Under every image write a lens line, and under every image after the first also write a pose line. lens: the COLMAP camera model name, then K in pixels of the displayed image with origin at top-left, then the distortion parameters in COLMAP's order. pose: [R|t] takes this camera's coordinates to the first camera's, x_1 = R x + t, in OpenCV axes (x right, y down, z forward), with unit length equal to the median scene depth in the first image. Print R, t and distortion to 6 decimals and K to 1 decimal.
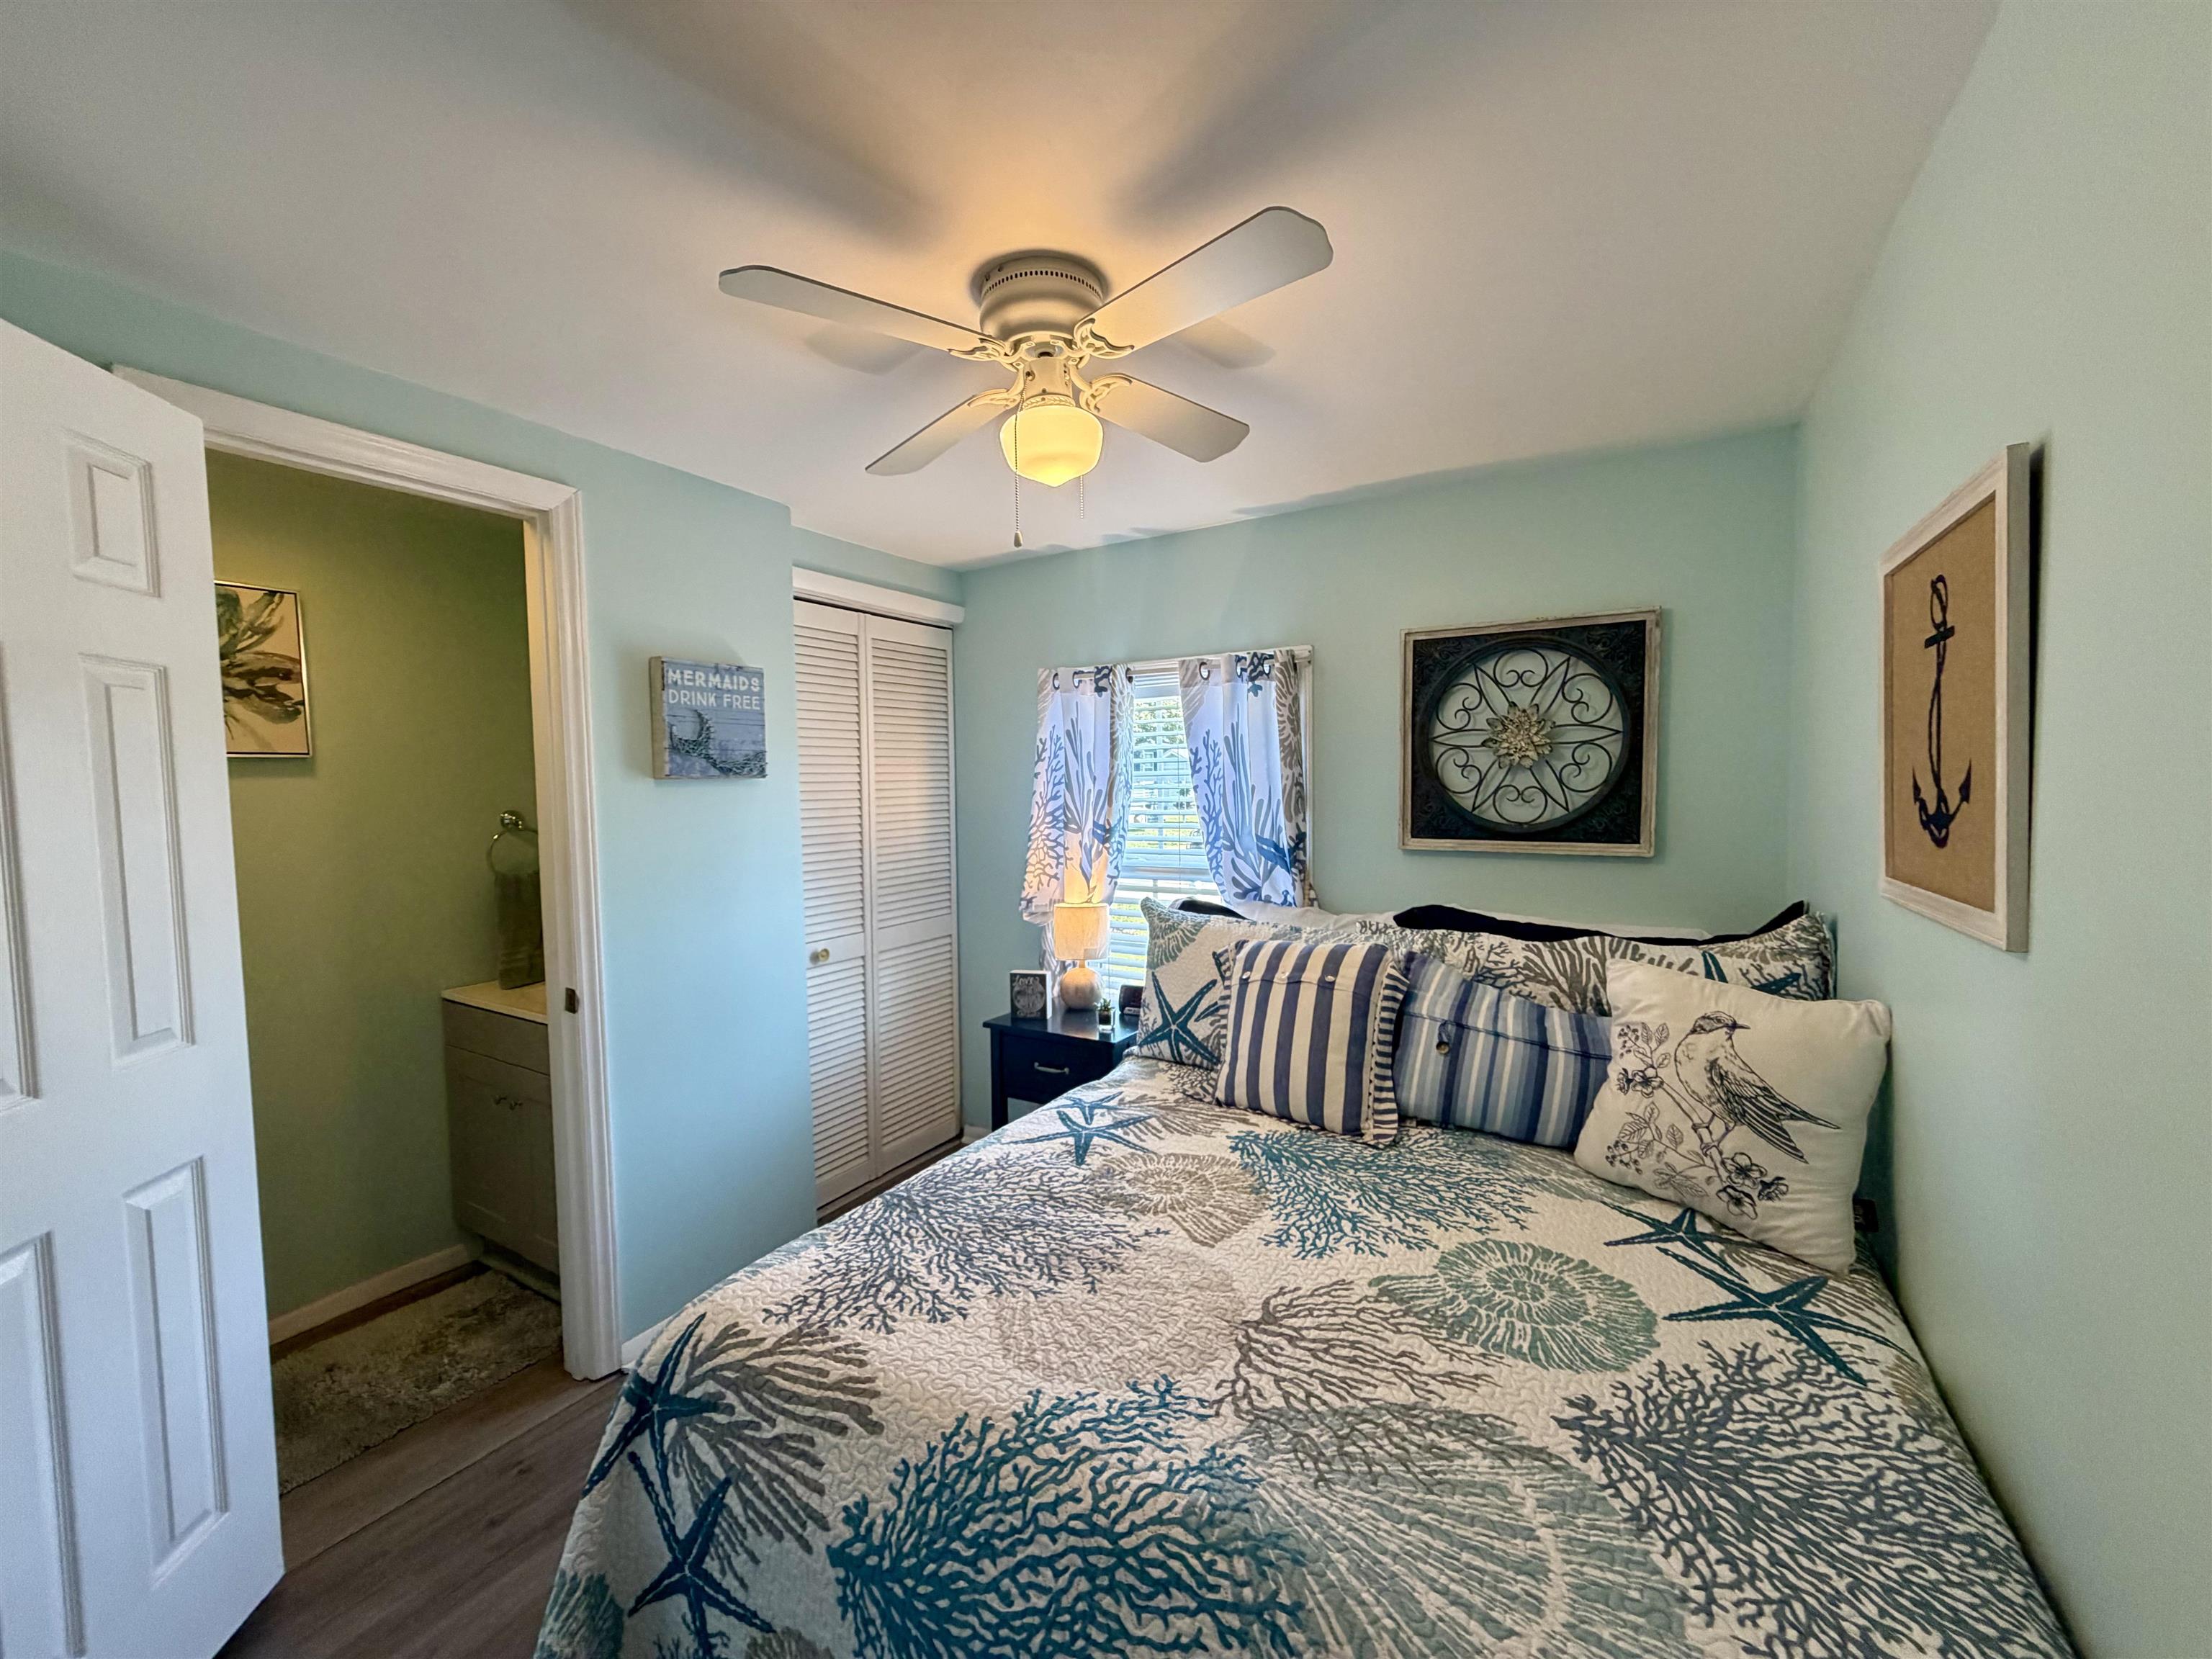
lens RADIAL K [[880.7, 0, 1102.2], [0, 880.7, 829.2], [0, 0, 1]] dist [-0.001366, 0.000252]
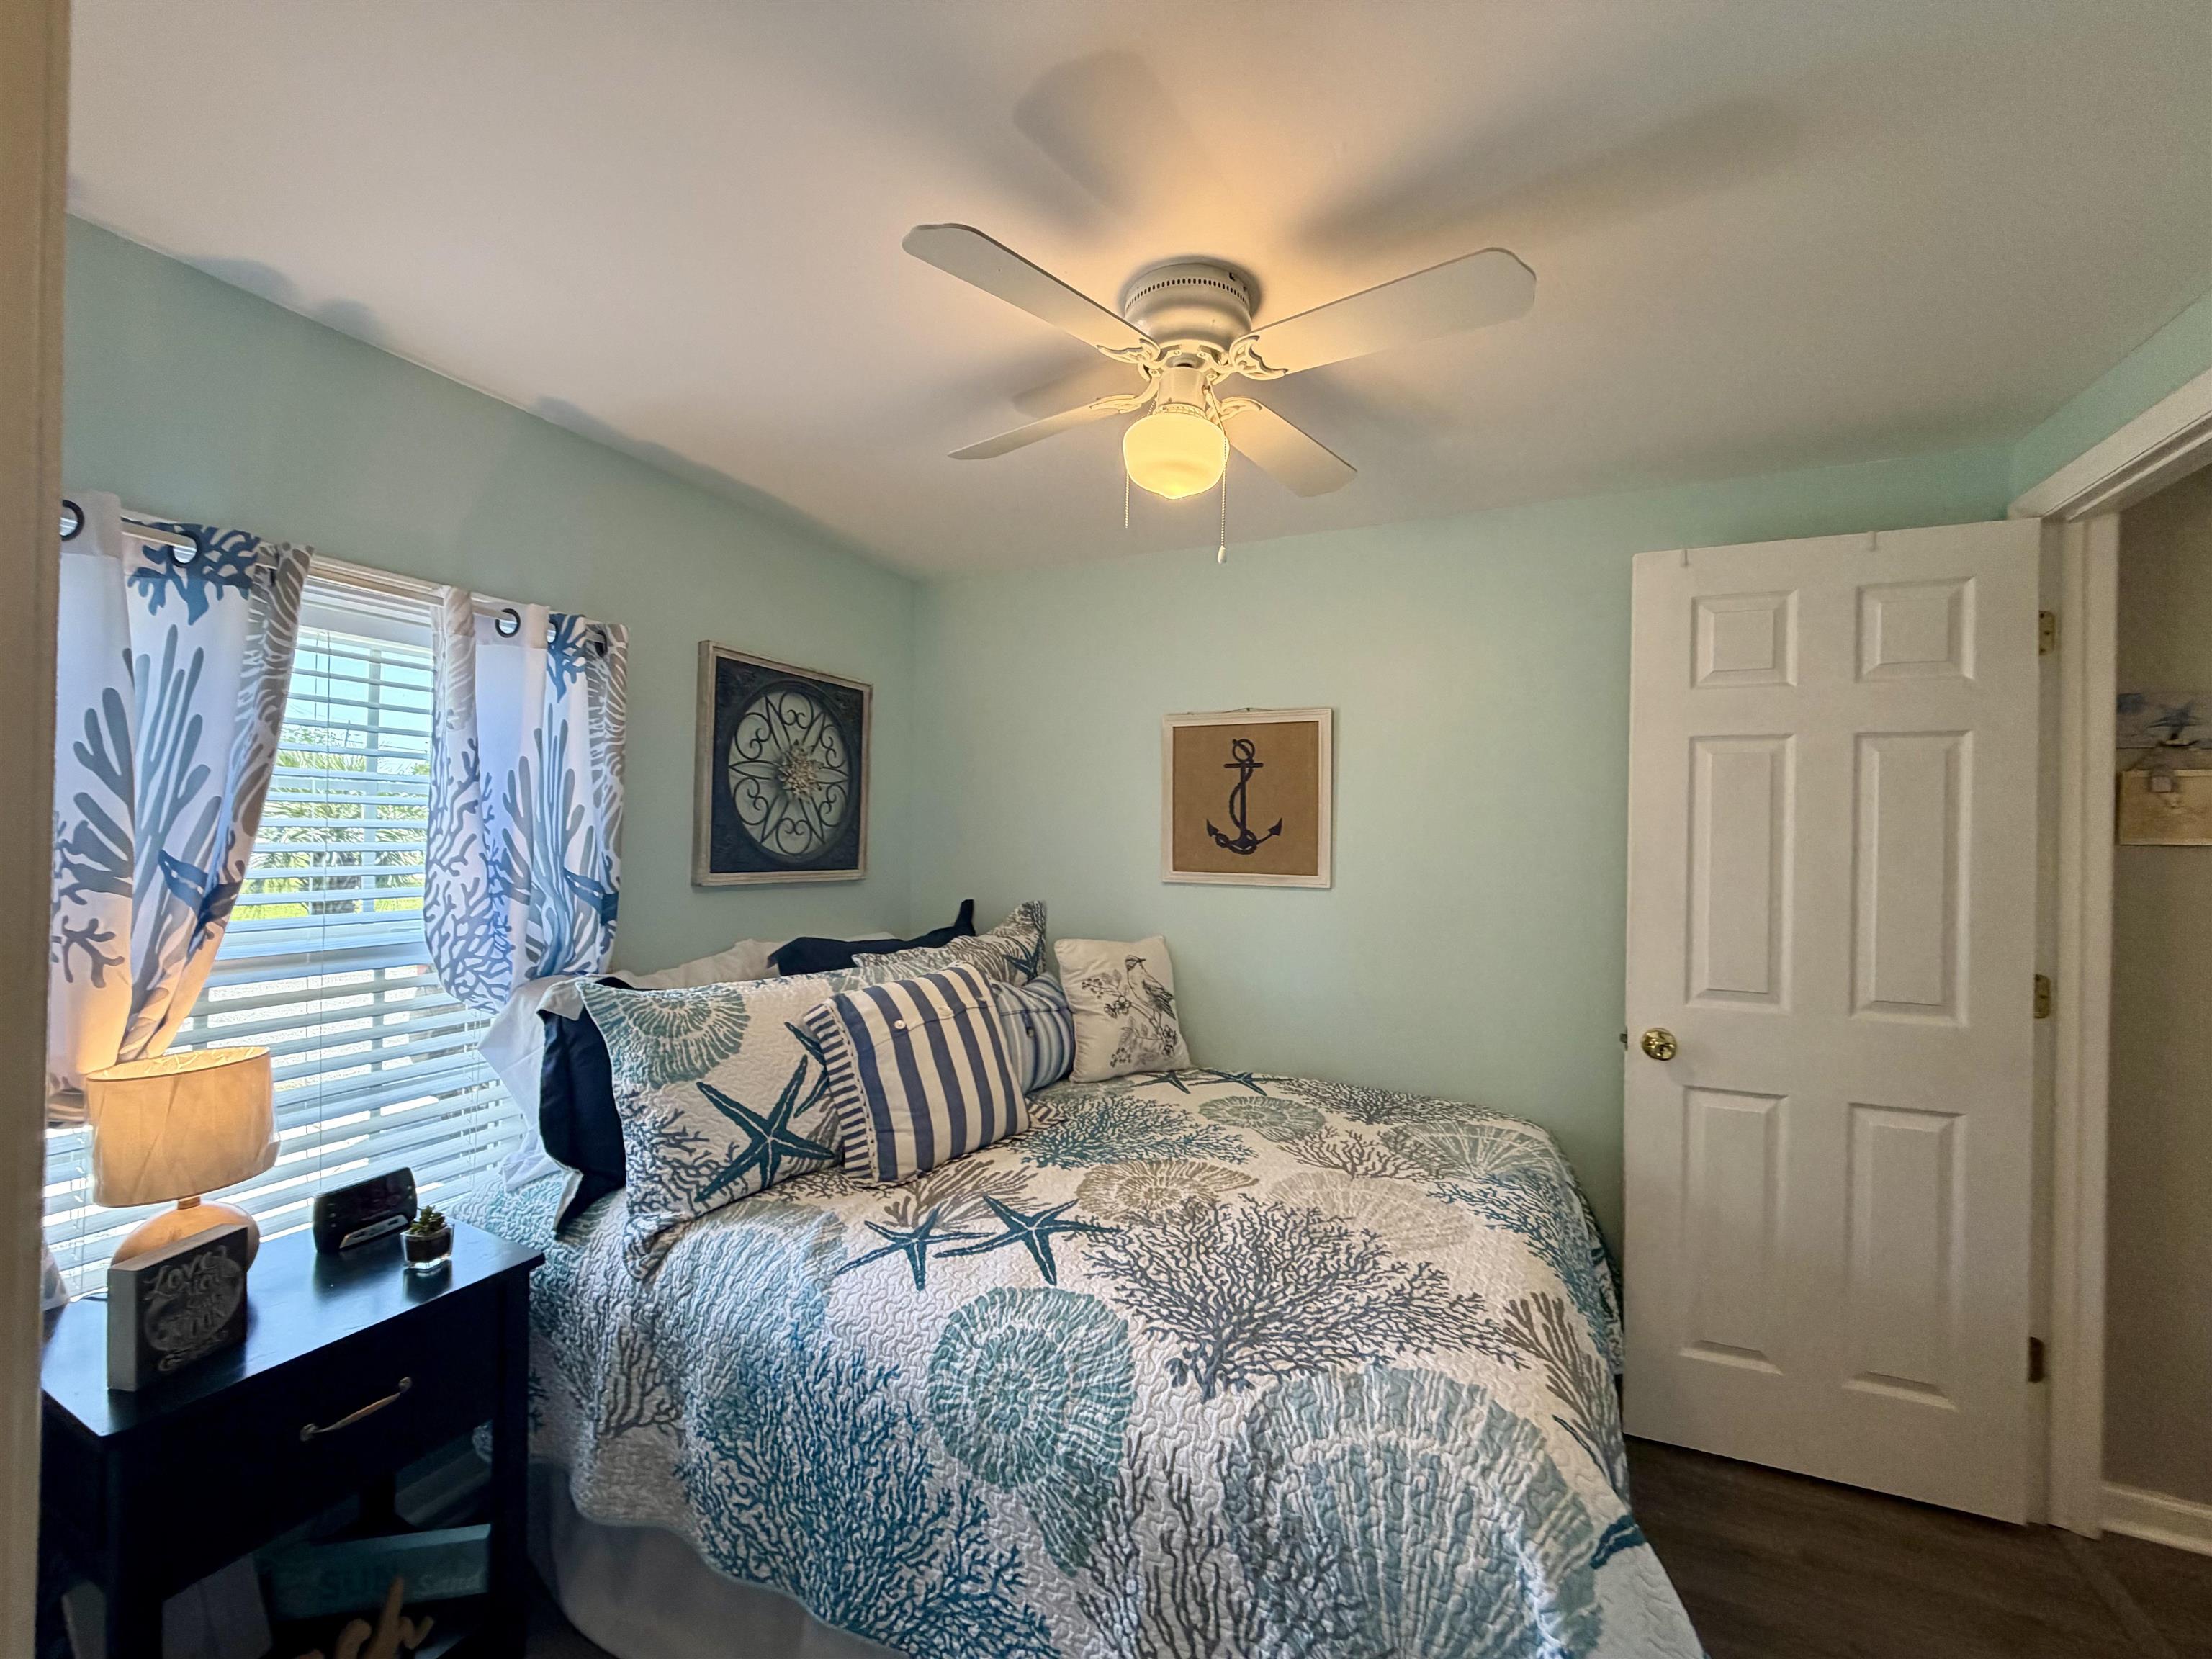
lens RADIAL K [[880.7, 0, 1101.9], [0, 880.7, 828.6], [0, 0, 1]] dist [-0.001366, 0.000252]
pose [[-0.097252, 0.019769, 0.995063, -1.153243], [0.029029, 0.999434, -0.017019, -0.016069], [-0.994836, 0.027231, -0.097771, 1.367996]]
